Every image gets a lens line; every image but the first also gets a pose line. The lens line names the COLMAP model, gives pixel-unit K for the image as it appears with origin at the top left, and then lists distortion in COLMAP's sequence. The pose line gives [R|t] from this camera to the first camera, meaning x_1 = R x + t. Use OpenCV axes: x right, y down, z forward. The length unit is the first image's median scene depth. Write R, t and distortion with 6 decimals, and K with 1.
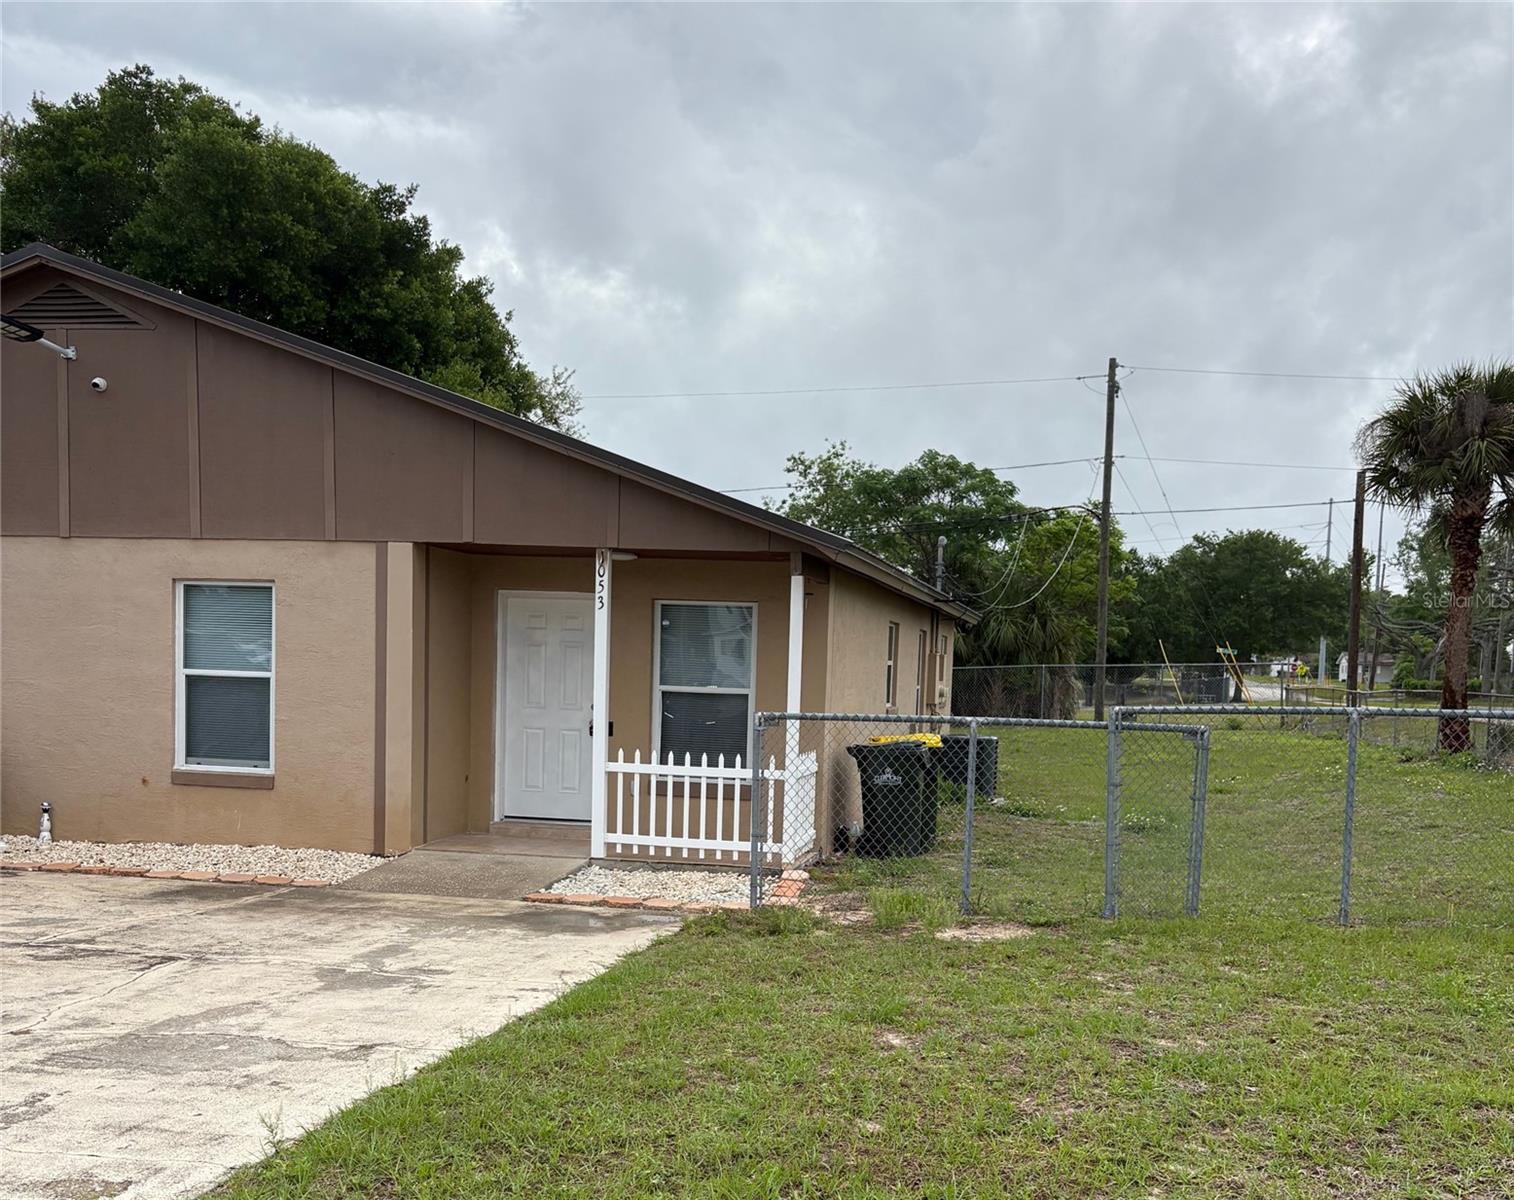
lens RADIAL K [[1168.0, 0, 757.0], [0, 1168.0, 601.3], [0, 0, 1]] dist [0.005694, -0.010694]
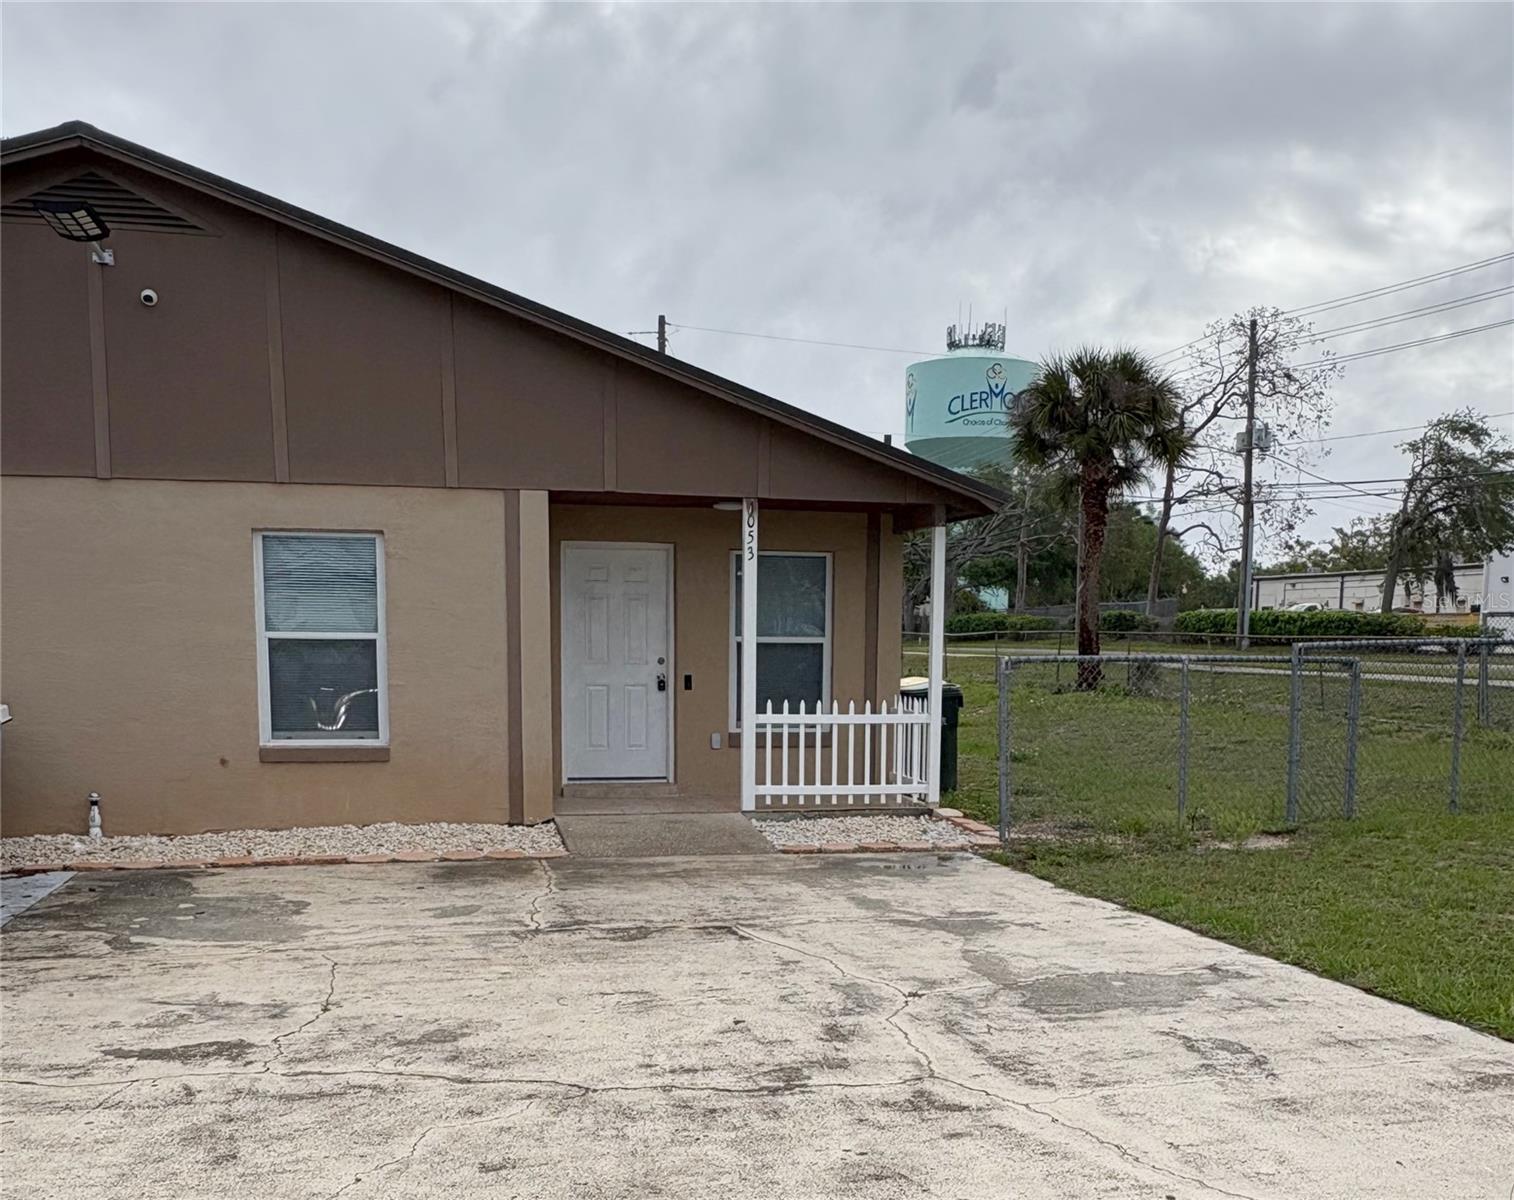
lens RADIAL K [[1199.1, 0, 760.0], [0, 1199.1, 605.7], [0, 0, 1]] dist [0.011052, 0.007249]
pose [[0.953632, -0.018655, 0.300396, -0.422612], [0.003943, 0.998766, 0.049508, -0.005357], [-0.300949, -0.046028, 0.952529, 0.030976]]
